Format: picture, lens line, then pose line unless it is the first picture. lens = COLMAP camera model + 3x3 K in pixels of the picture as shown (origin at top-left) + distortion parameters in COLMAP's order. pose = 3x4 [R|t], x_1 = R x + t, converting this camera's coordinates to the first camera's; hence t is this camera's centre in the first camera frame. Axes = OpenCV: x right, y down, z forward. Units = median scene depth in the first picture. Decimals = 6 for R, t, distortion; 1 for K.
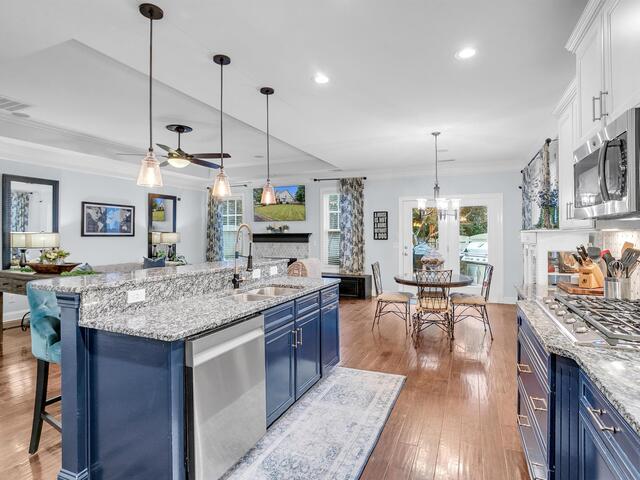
lens RADIAL K [[347.0, 0, 319.0], [0, 347.0, 234.9], [0, 0, 1]] dist [-0.024054, 0.002958]
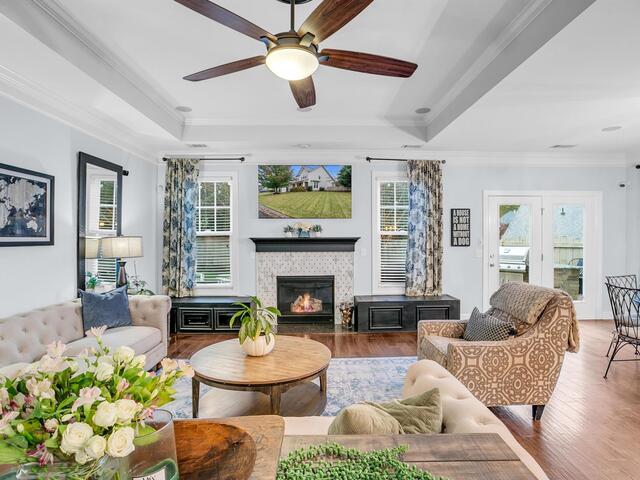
lens RADIAL K [[347.0, 0, 323.9], [0, 347.0, 237.8], [0, 0, 1]] dist [-0.024054, 0.002958]
pose [[0.905770, -0.000067, 0.423769, -0.388457], [0.000710, 0.999999, -0.001359, -0.003524], [-0.423768, 0.001532, 0.905769, 0.438576]]
